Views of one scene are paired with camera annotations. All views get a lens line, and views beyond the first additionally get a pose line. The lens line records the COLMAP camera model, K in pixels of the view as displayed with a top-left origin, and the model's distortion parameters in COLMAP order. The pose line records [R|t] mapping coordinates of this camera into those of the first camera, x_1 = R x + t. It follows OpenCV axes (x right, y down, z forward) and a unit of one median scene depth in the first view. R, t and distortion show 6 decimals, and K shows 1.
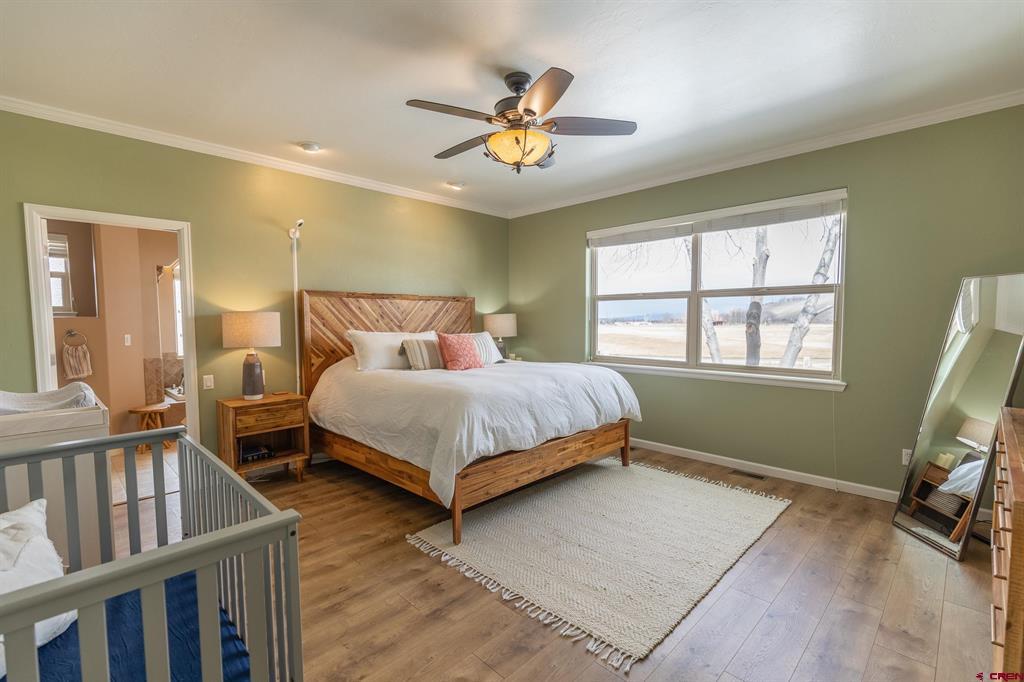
lens RADIAL K [[458.5, 0, 511.7], [0, 458.5, 347.1], [0, 0, 1]] dist [0.006787, -0.000474]
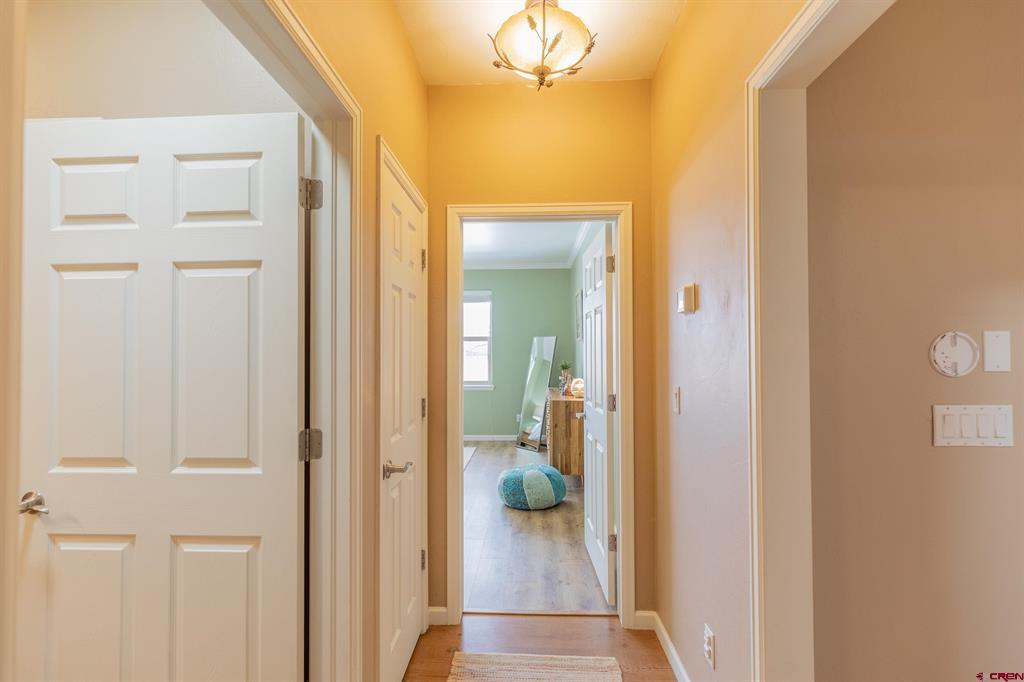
lens RADIAL K [[458.5, 0, 511.7], [0, 458.5, 347.1], [0, 0, 1]] dist [0.006787, -0.000474]
pose [[0.734347, 0.020632, 0.678461, -2.345698], [0.038687, 0.996641, -0.072181, 0.230084], [-0.677671, 0.079254, 0.731082, -2.142234]]
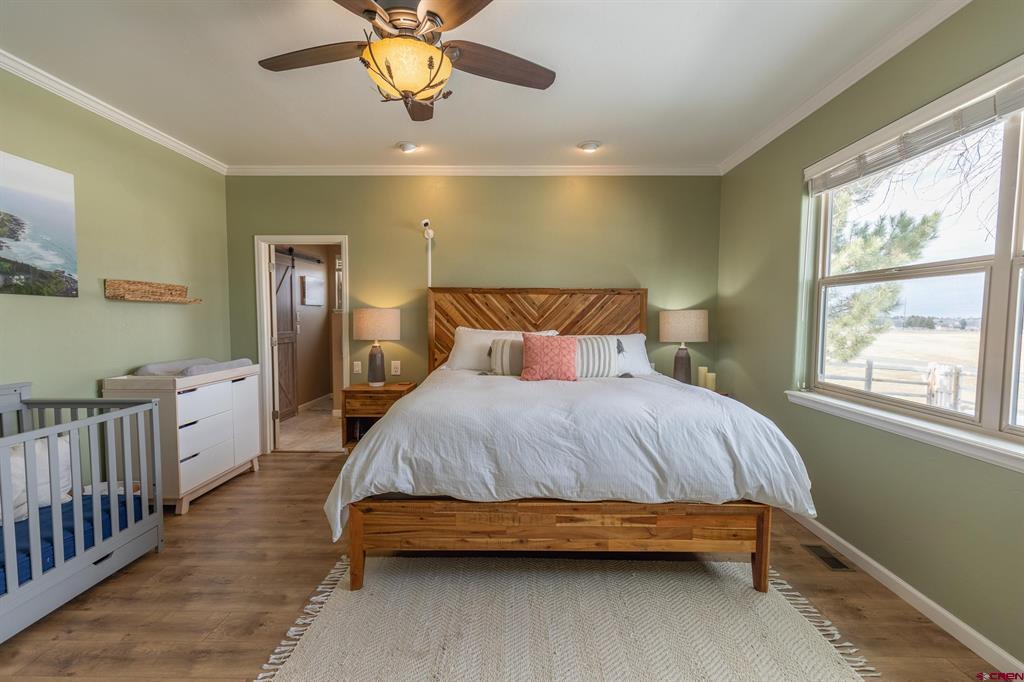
lens RADIAL K [[458.5, 0, 511.7], [0, 458.5, 347.1], [0, 0, 1]] dist [0.006787, -0.000474]
pose [[0.692899, 0.054418, -0.718979, 0.419193], [-0.052381, 0.998312, 0.025079, -0.024718], [0.719130, 0.020283, 0.694579, 0.406674]]
